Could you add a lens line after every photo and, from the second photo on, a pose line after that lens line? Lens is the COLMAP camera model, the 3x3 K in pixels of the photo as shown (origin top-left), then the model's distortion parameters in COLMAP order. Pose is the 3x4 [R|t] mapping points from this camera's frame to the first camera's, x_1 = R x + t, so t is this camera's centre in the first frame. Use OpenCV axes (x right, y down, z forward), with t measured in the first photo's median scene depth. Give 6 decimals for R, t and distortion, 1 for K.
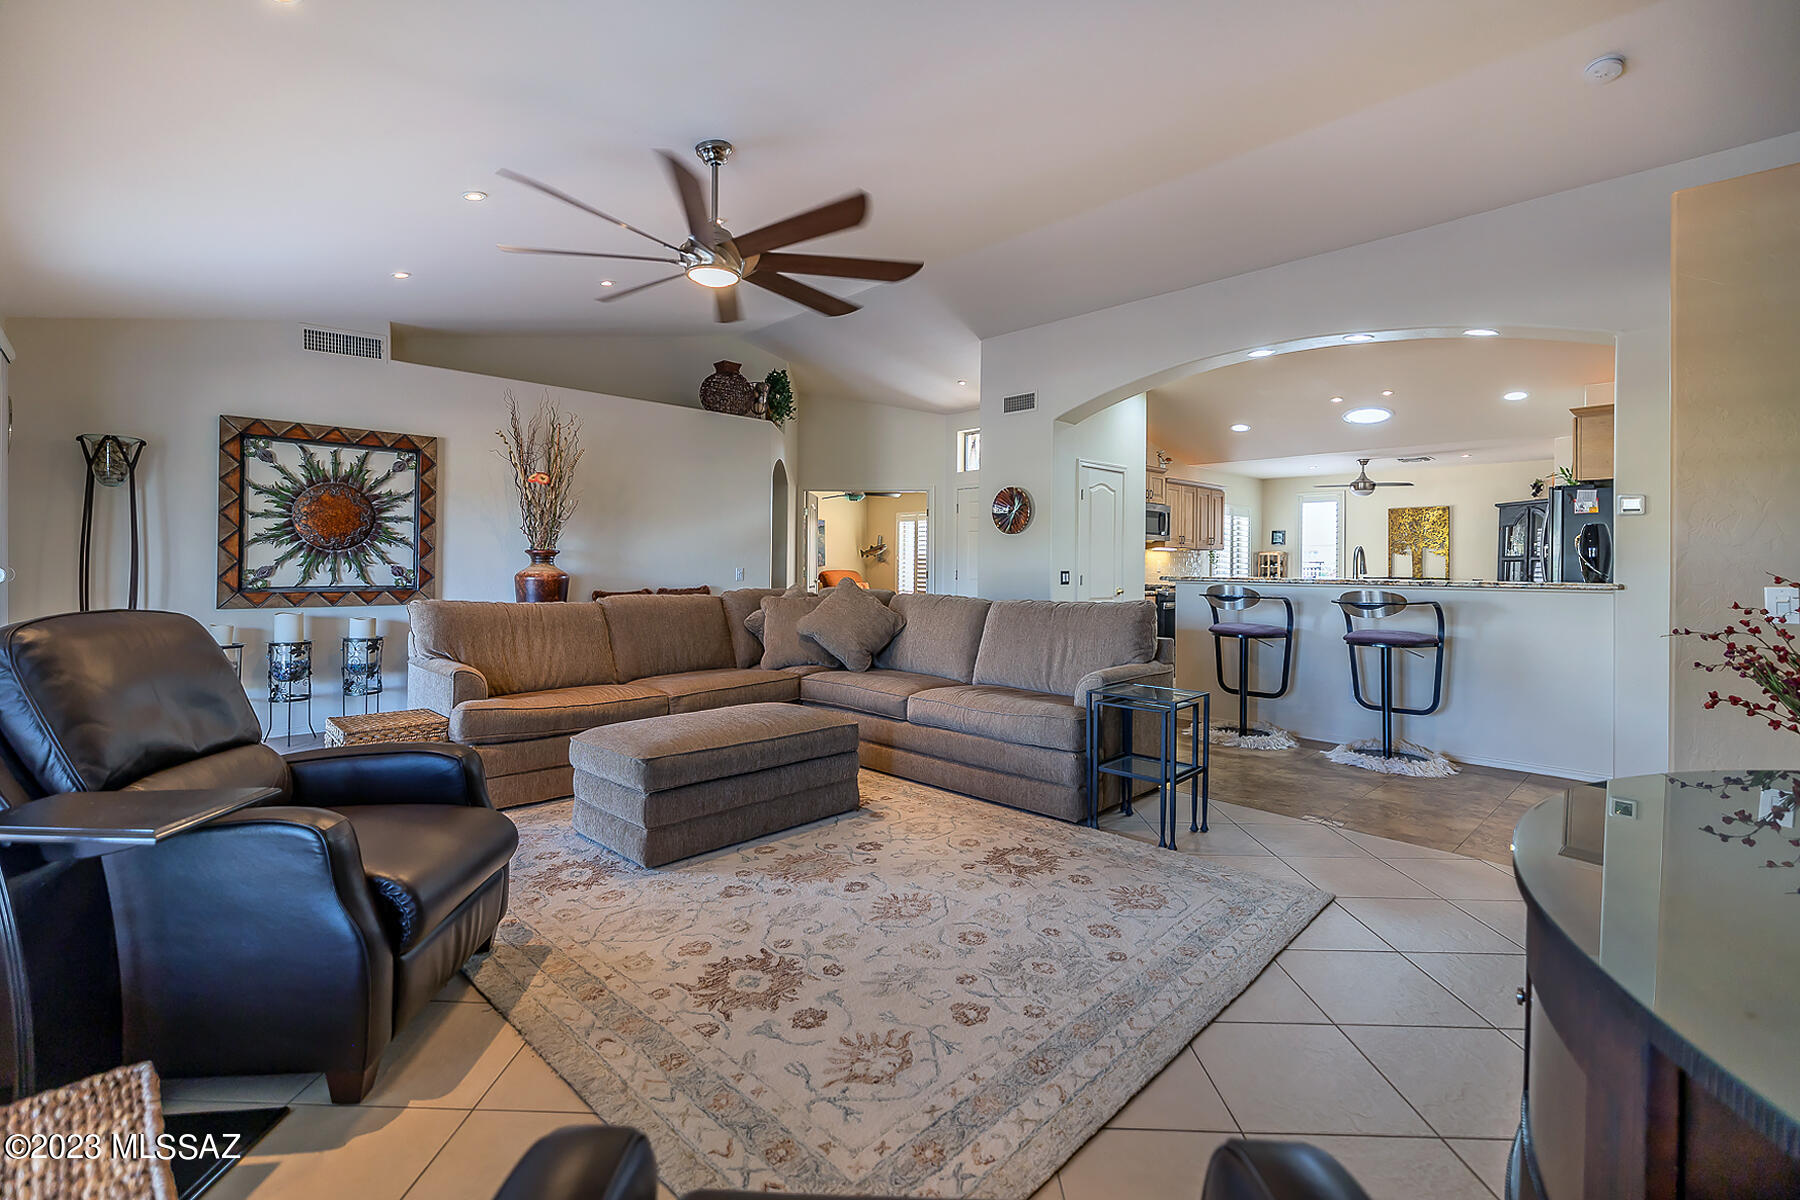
lens RADIAL K [[775.3, 0, 876.9], [0, 775.3, 564.1], [0, 0, 1]] dist [0.003983, 0.000129]
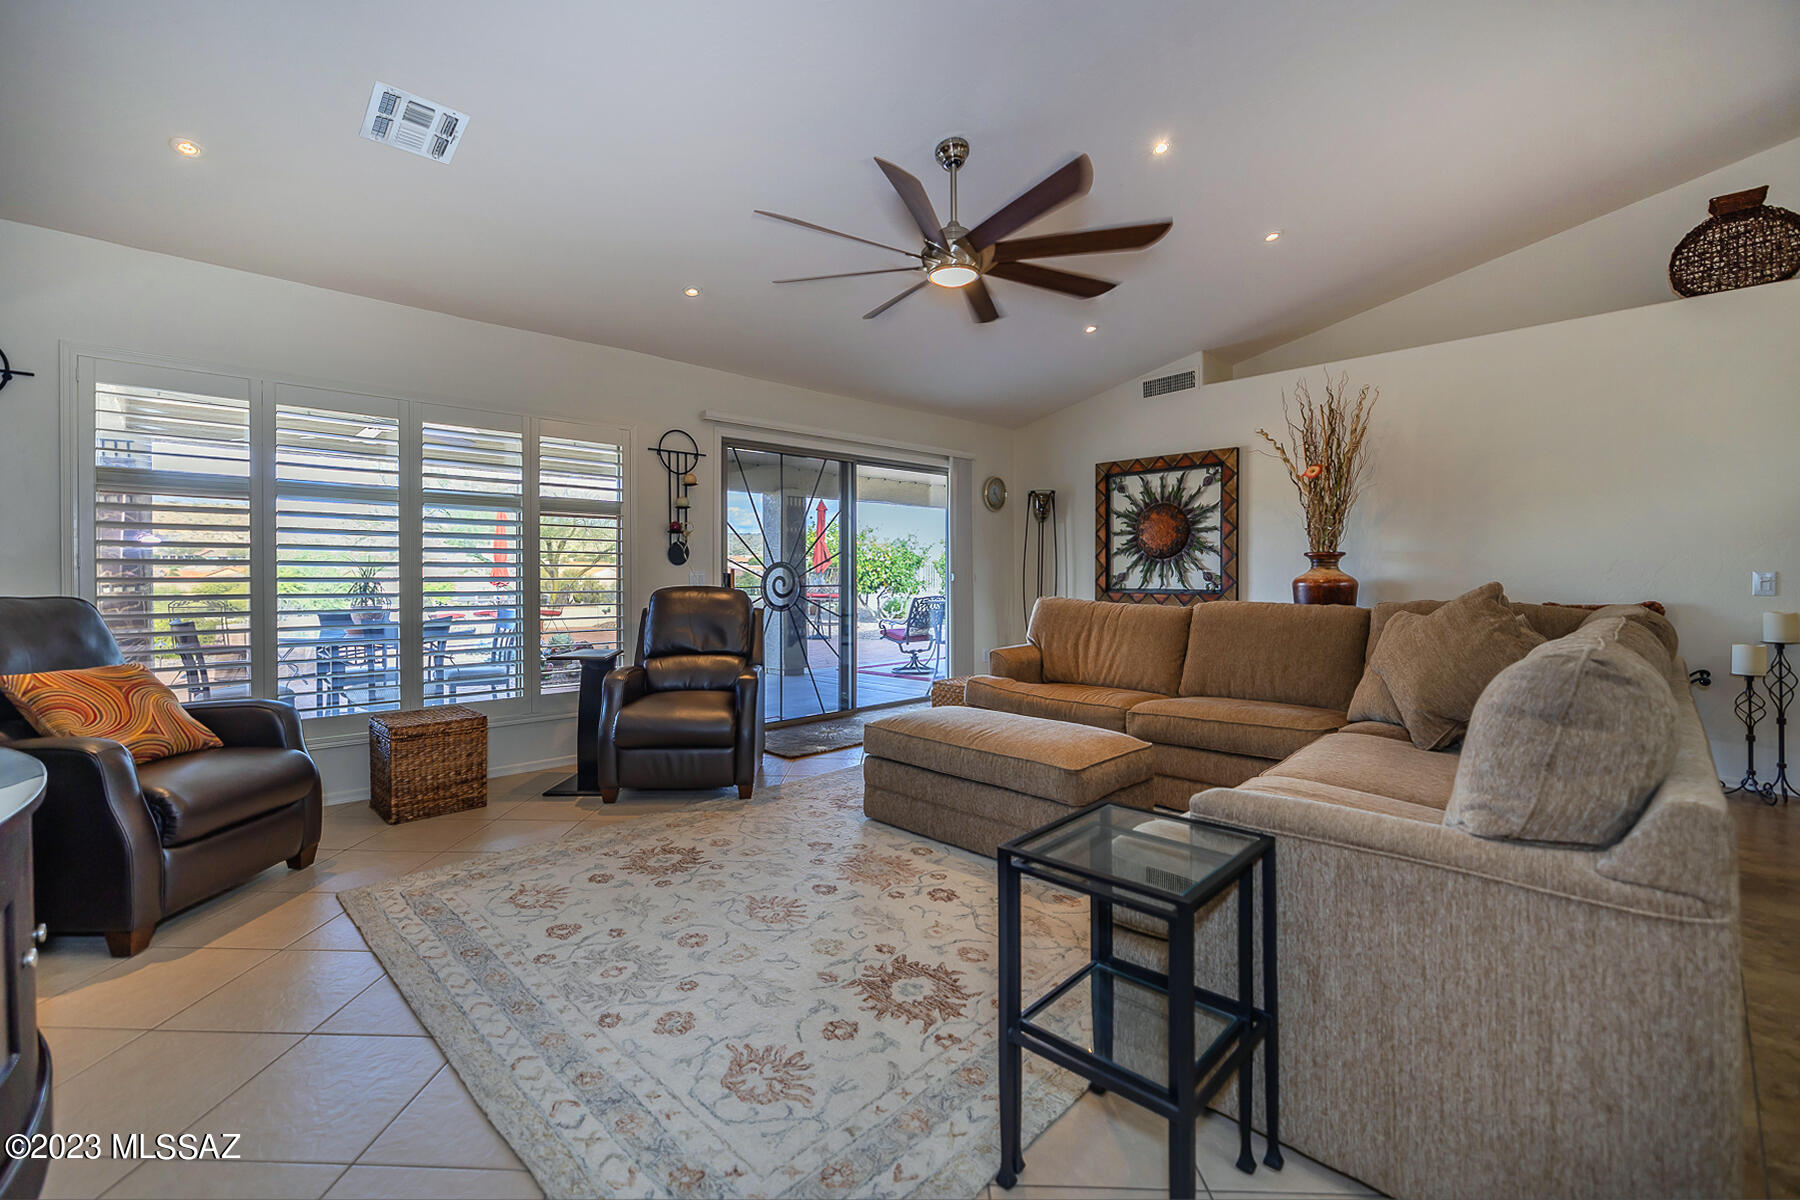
lens RADIAL K [[775.3, 0, 890.3], [0, 775.3, 594.0], [0, 0, 1]] dist [0.003983, 0.000129]
pose [[0.012035, 0.017713, -0.999771, 0.825567], [0.001817, 0.999841, 0.017736, 0.023833], [0.999926, -0.002030, 0.012001, 0.936368]]
